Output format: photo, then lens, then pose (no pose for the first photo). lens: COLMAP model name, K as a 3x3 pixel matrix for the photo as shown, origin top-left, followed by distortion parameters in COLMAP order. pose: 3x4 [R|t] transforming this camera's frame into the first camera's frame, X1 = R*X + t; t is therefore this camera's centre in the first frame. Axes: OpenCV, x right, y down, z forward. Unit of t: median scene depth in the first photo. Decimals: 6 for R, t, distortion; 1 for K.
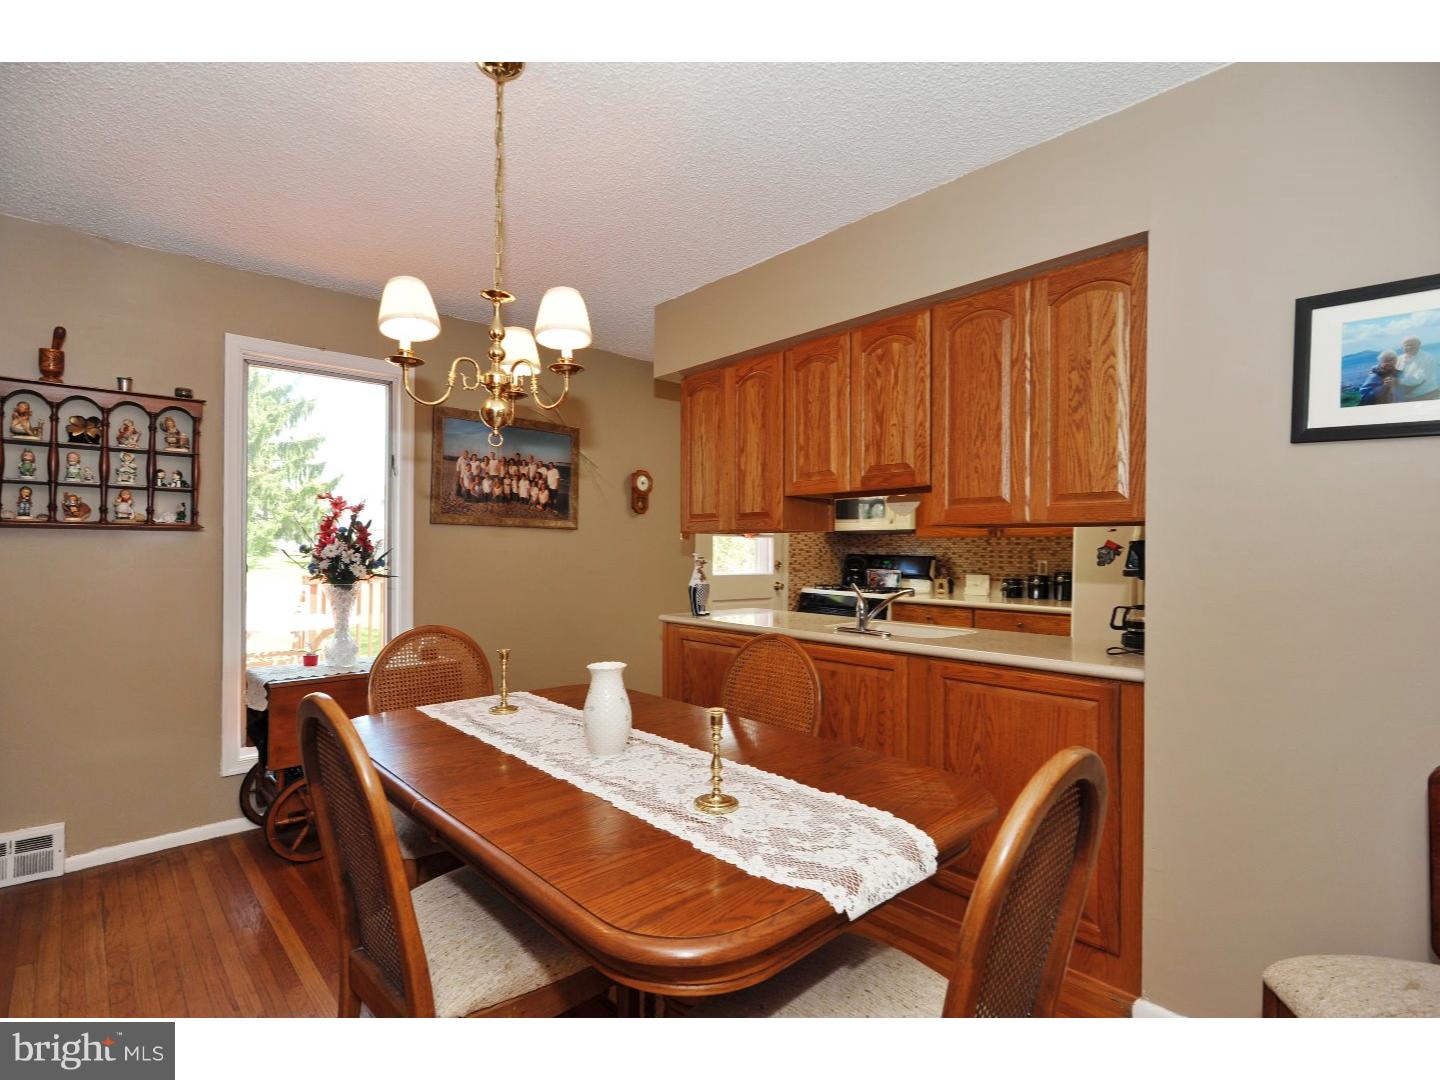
lens RADIAL K [[712.6, 0, 708.4], [0, 712.6, 532.3], [0, 0, 1]] dist [0.000692, -0.000205]
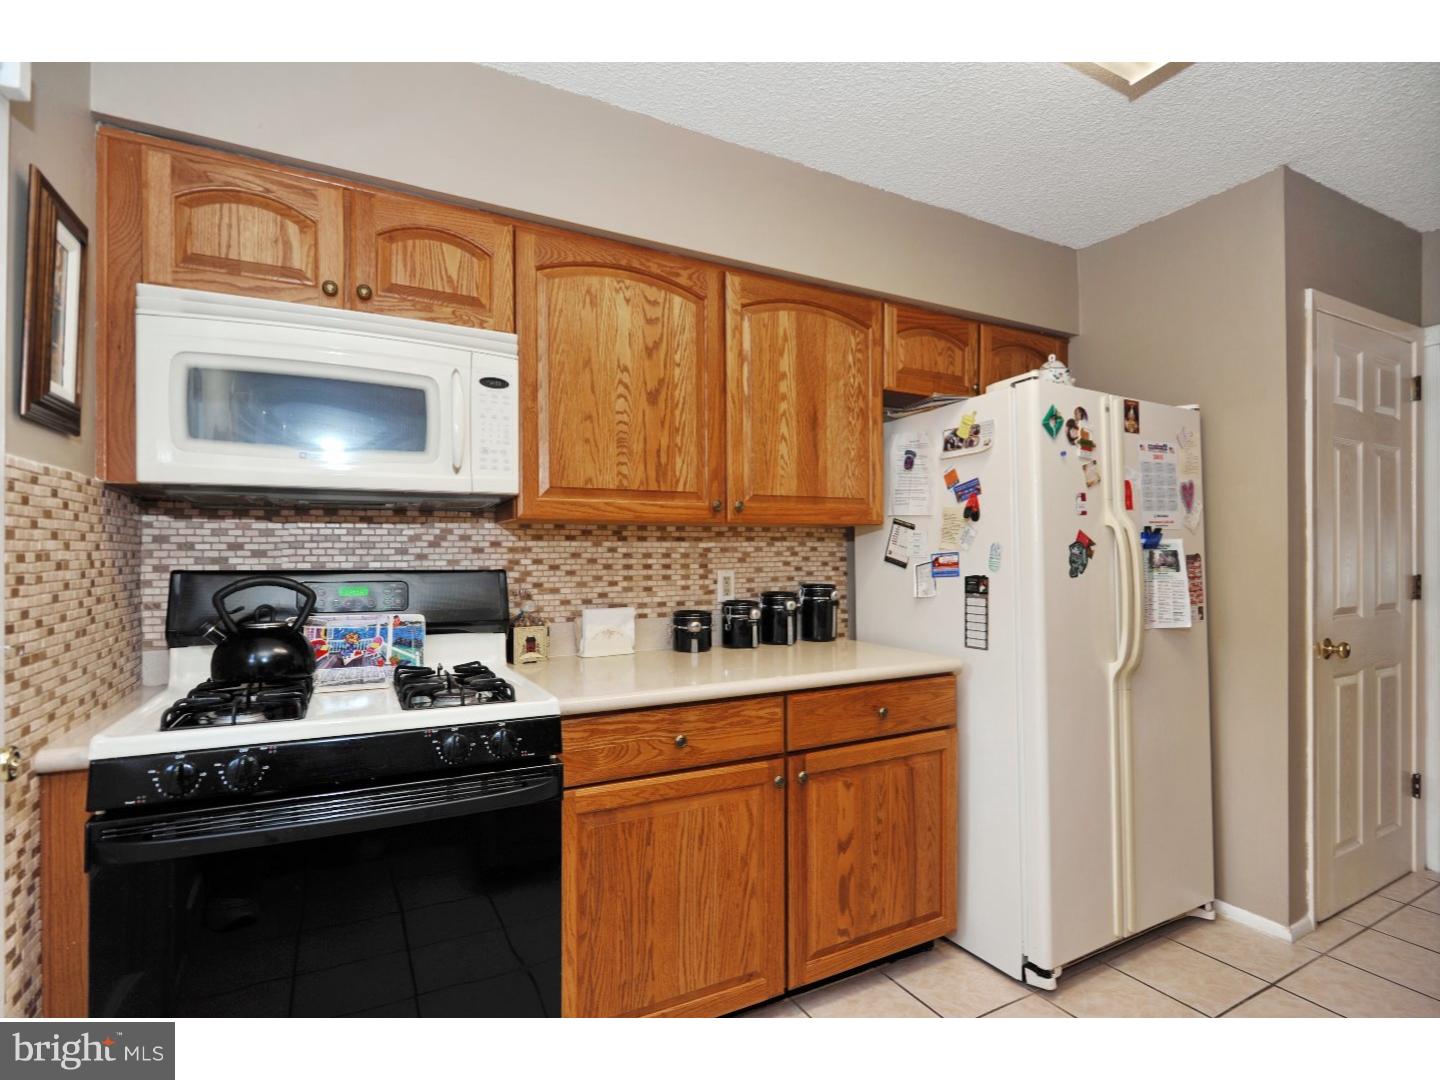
lens RADIAL K [[693.2, 0, 721.7], [0, 693.2, 553.1], [0, 0, 1]] dist [-0.001355, 0.000194]
pose [[0.237112, -0.004648, 0.971471, -0.041161], [-0.015206, 0.999848, 0.008495, 0.037444], [-0.971363, -0.016786, 0.237006, 1.516223]]
